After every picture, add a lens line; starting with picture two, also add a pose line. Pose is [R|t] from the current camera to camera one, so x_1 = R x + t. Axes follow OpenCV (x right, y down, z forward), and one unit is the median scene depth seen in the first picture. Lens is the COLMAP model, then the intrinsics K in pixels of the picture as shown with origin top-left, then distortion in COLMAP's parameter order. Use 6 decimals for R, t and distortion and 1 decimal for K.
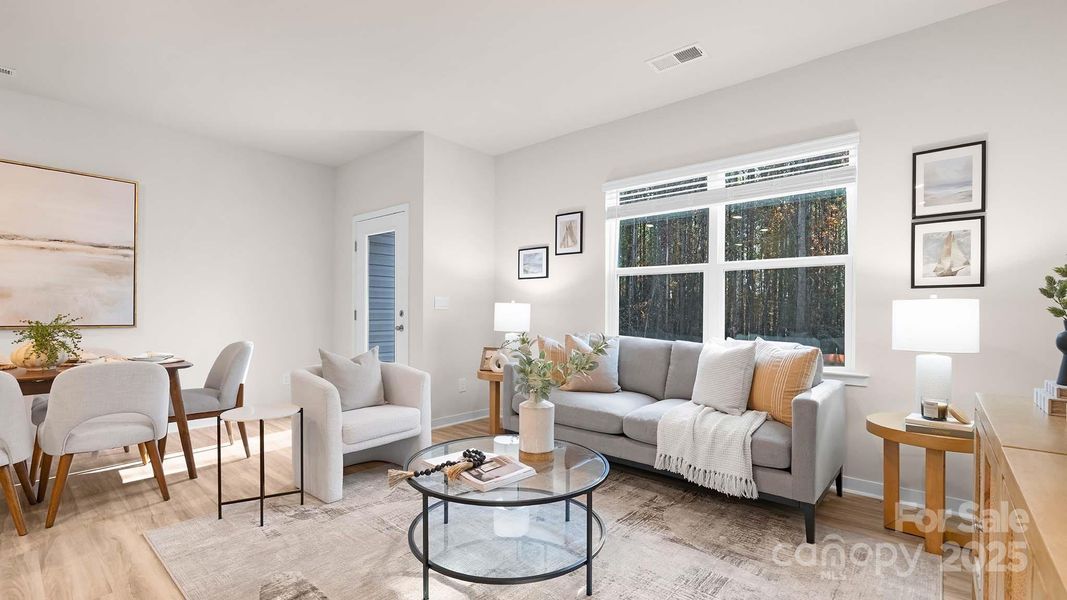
lens RADIAL K [[469.9, 0, 529.1], [0, 469.9, 313.1], [0, 0, 1]] dist [0.000315, 0.000158]
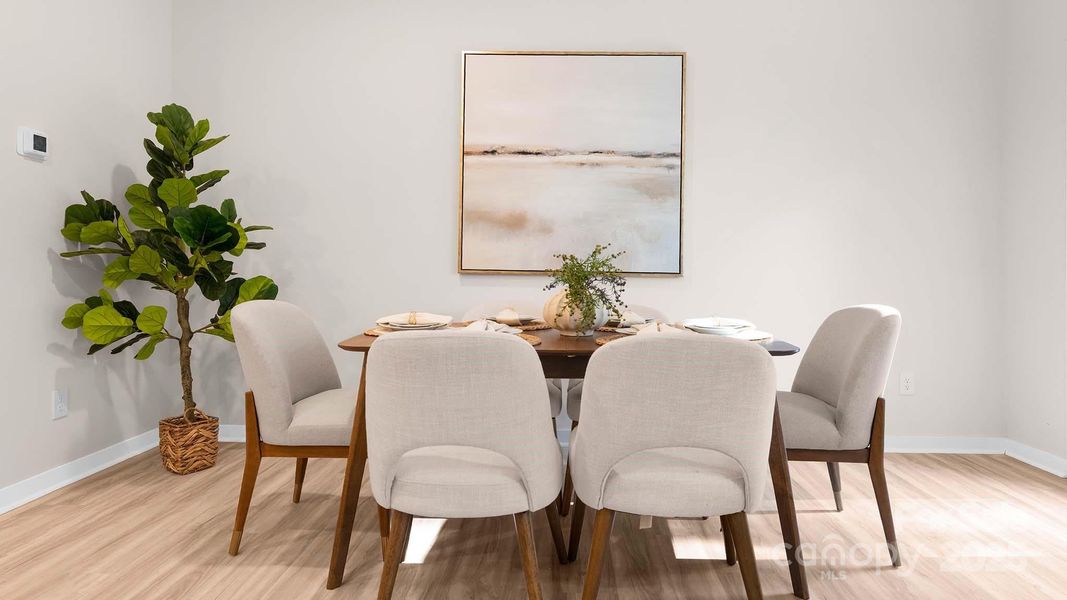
lens RADIAL K [[589.8, 0, 554.2], [0, 589.8, 267.9], [0, 0, 1]] dist [-0.001003, -0.000787]
pose [[0.652222, -0.004253, -0.758016, -0.353835], [-0.009578, 0.999858, -0.013852, 0.032779], [0.757968, 0.016295, 0.652088, 0.355467]]
